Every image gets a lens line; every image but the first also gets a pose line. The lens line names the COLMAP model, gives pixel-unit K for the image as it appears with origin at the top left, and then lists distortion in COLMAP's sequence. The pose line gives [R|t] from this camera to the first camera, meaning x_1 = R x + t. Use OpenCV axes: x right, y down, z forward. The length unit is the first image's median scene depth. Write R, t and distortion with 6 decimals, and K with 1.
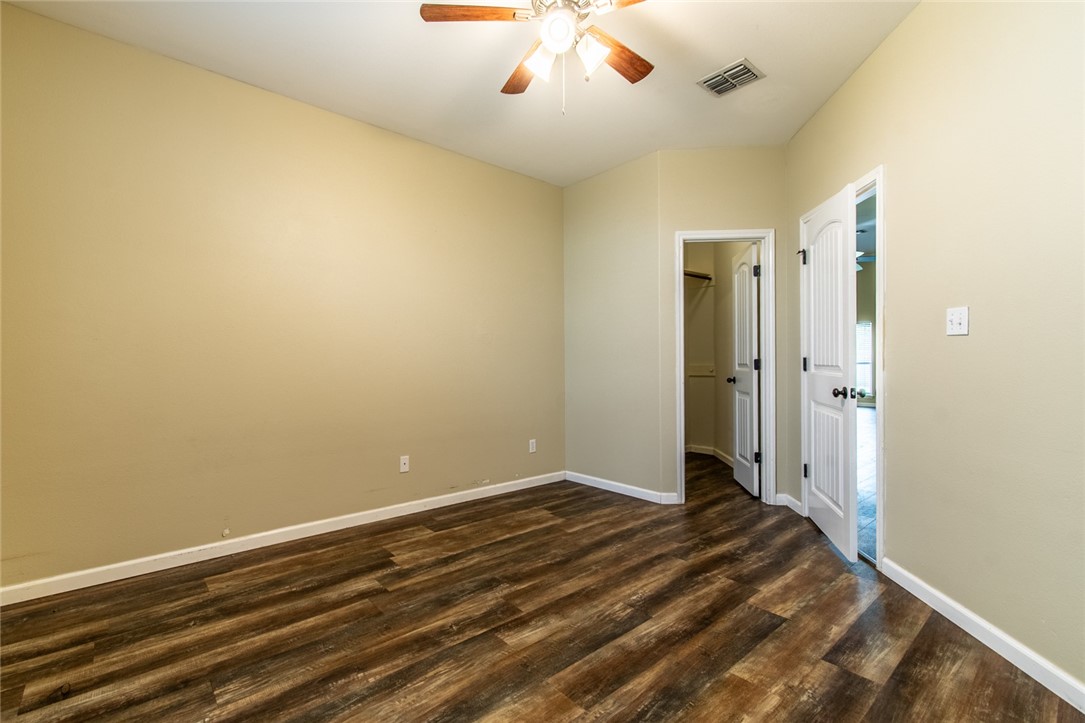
lens RADIAL K [[485.3, 0, 540.0], [0, 485.3, 361.8], [0, 0, 1]] dist [0.002970, 0.000340]
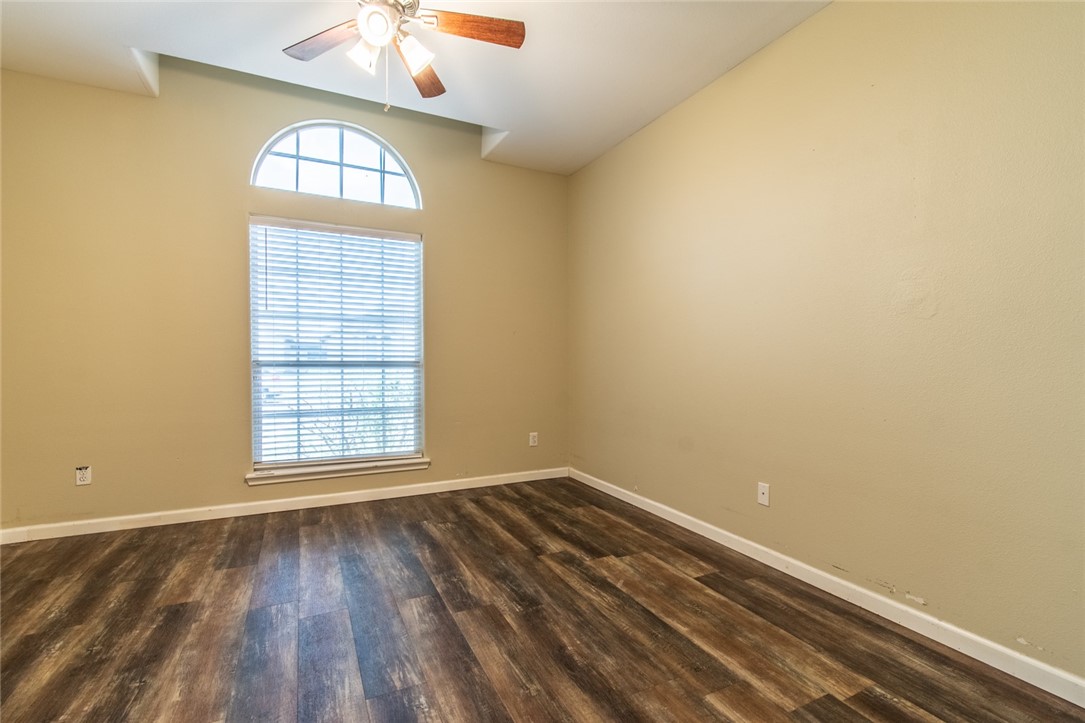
lens RADIAL K [[485.3, 0, 542.2], [0, 485.3, 361.1], [0, 0, 1]] dist [0.002970, 0.000340]
pose [[-0.259155, 0.011525, -0.965767, 0.748040], [0.001837, 0.999933, 0.011440, -0.001528], [0.965834, 0.001190, -0.259159, 1.240817]]
